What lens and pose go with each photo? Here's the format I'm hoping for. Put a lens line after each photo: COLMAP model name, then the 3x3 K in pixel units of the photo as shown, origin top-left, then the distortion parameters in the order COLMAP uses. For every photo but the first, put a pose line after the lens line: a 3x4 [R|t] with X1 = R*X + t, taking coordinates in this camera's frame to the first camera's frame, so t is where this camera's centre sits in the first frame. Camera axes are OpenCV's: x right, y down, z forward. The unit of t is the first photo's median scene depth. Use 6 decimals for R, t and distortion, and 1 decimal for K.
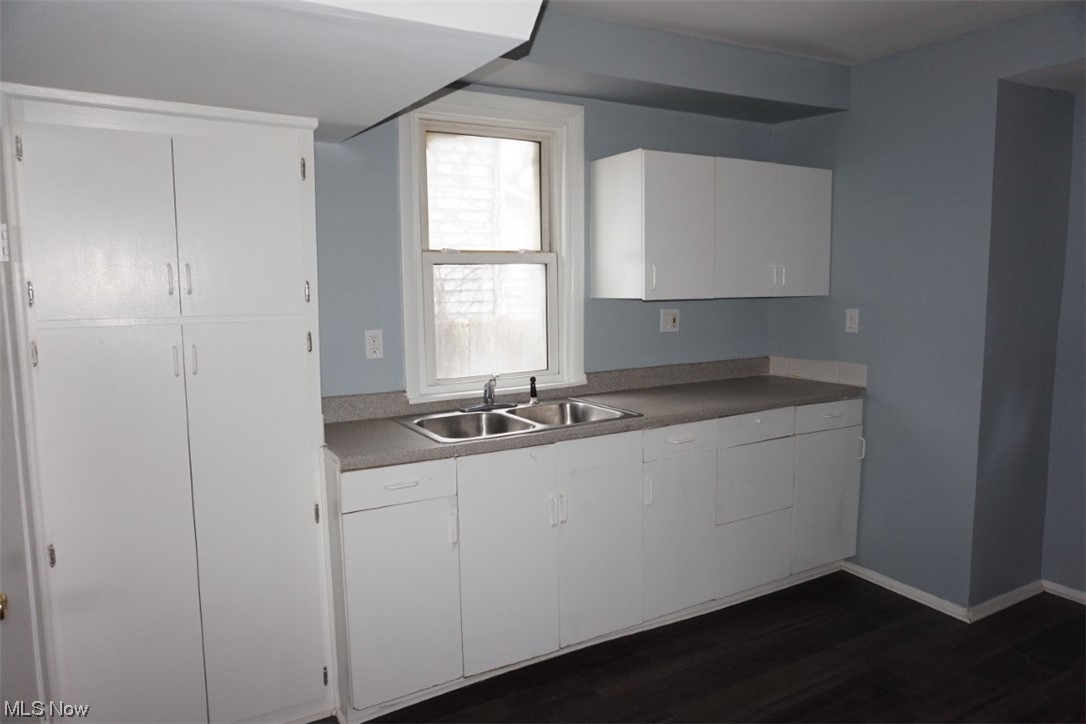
lens RADIAL K [[732.5, 0, 543.0], [0, 732.5, 362.0], [0, 0, 1]] dist [-0.040708, 0.000946]
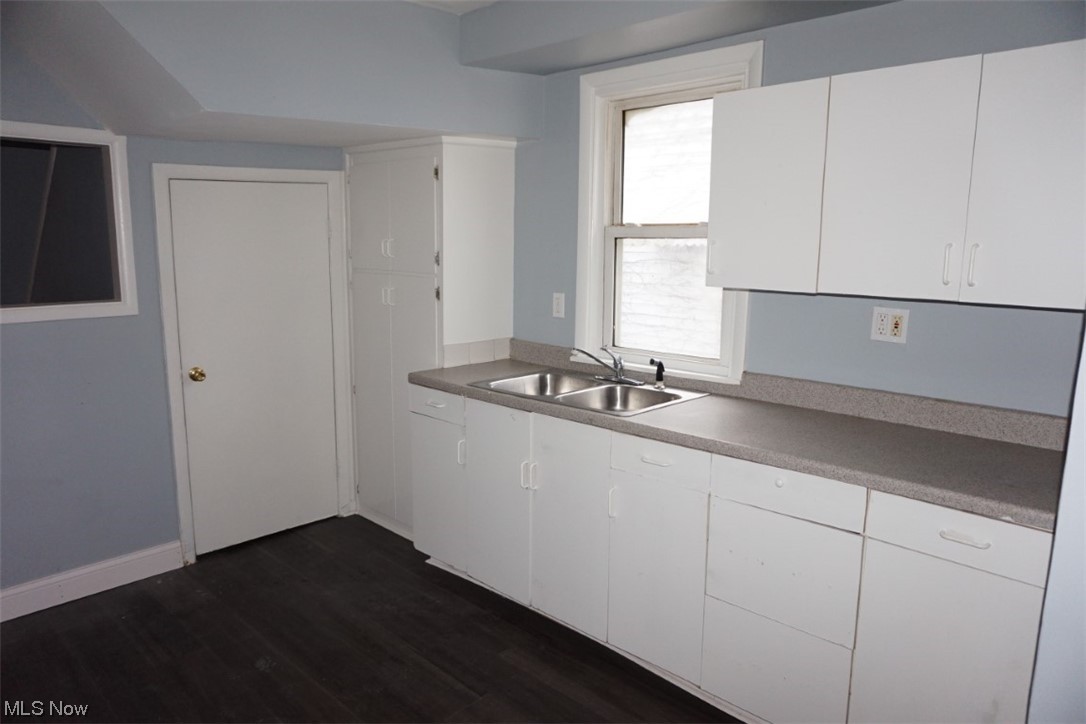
lens RADIAL K [[732.5, 0, 543.0], [0, 732.5, 362.0], [0, 0, 1]] dist [-0.040708, 0.000946]
pose [[0.252258, 0.171124, -0.952409, 0.840442], [-0.117469, 0.982375, 0.145395, -0.095085], [0.960503, 0.075202, 0.267914, 0.604761]]
